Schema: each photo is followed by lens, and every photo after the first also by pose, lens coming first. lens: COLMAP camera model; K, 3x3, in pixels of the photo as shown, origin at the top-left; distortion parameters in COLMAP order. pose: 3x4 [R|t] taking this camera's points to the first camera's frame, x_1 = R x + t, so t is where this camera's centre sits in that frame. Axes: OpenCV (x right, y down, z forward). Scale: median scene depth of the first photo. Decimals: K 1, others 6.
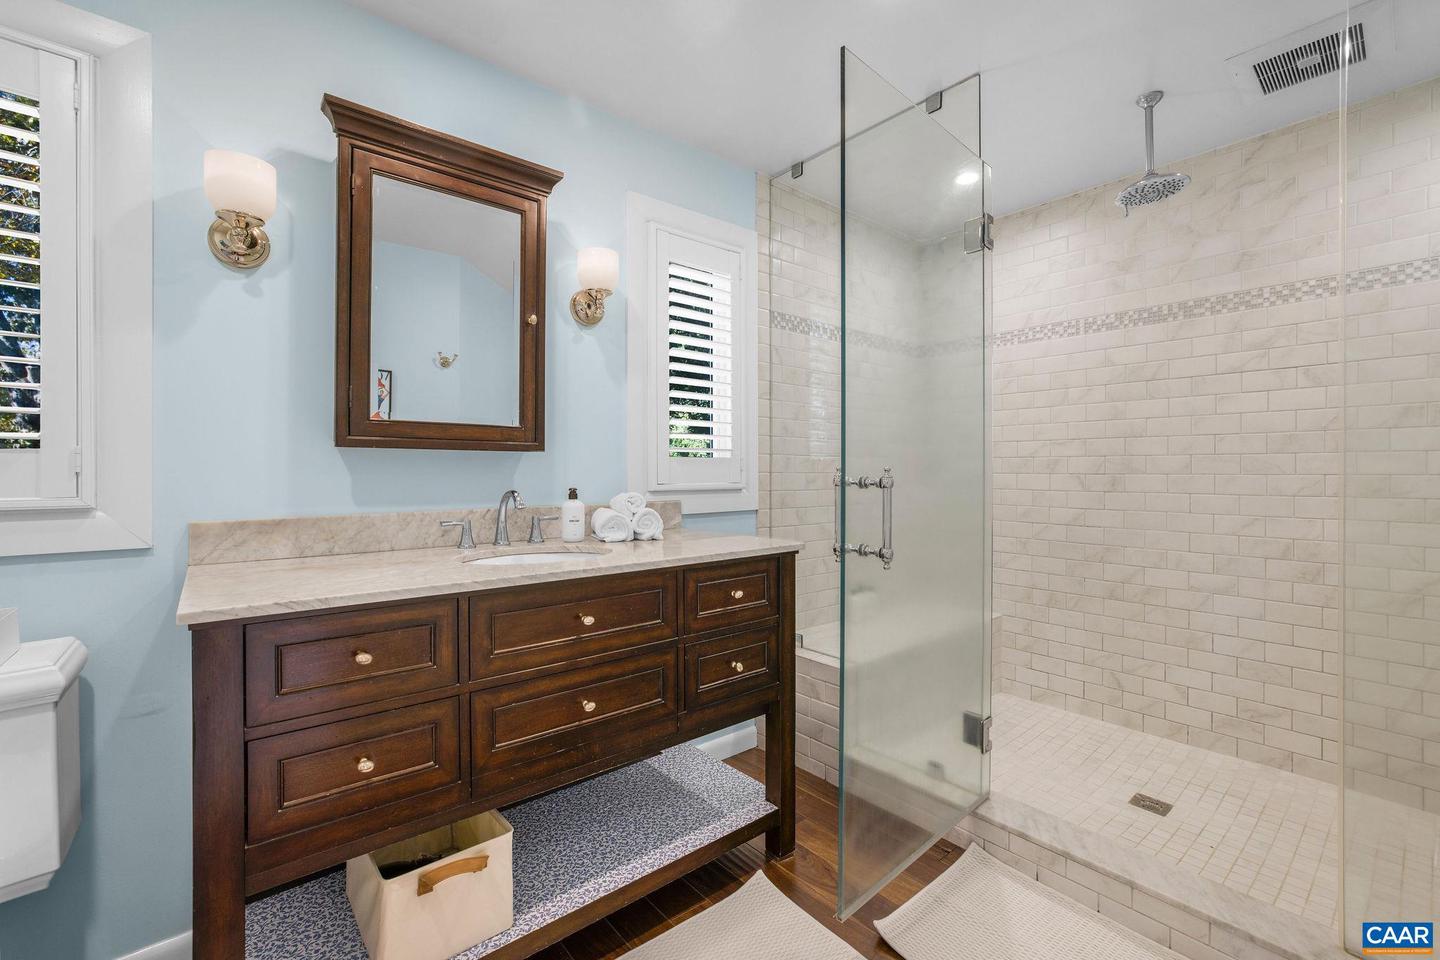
lens RADIAL K [[615.9, 0, 730.0], [0, 615.9, 475.0], [0, 0, 1]] dist [-0.011878, 0.005025]
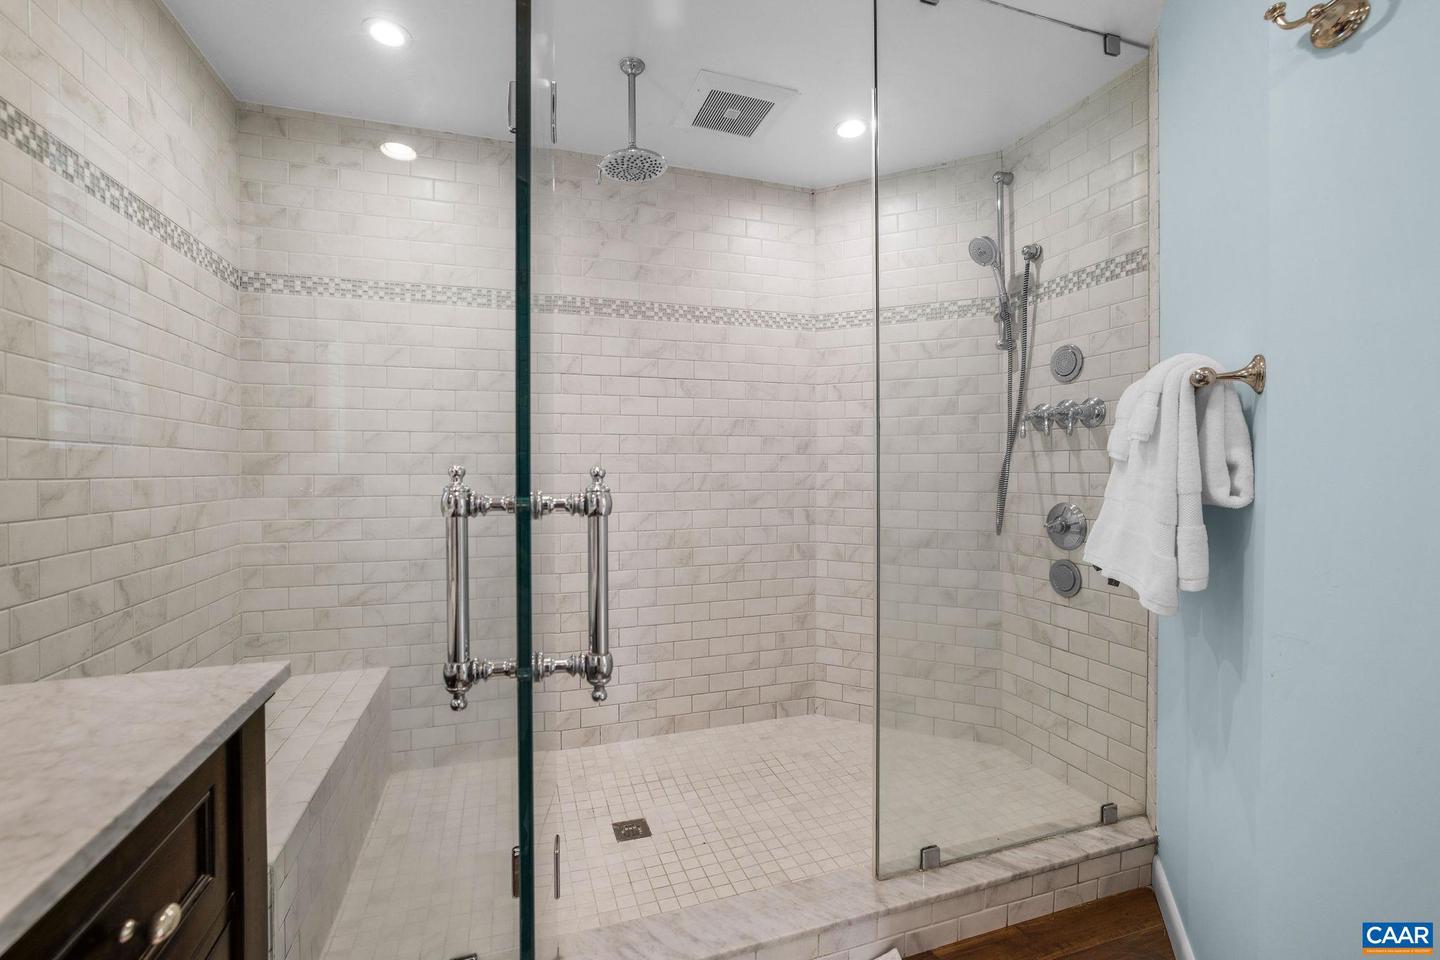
lens RADIAL K [[615.9, 0, 710.9], [0, 615.9, 472.6], [0, 0, 1]] dist [-0.011878, 0.005025]
pose [[0.382777, -0.011899, 0.923764, -0.110695], [0.009361, 0.999916, 0.009001, -0.010566], [-0.923793, 0.005202, 0.382857, 0.482571]]
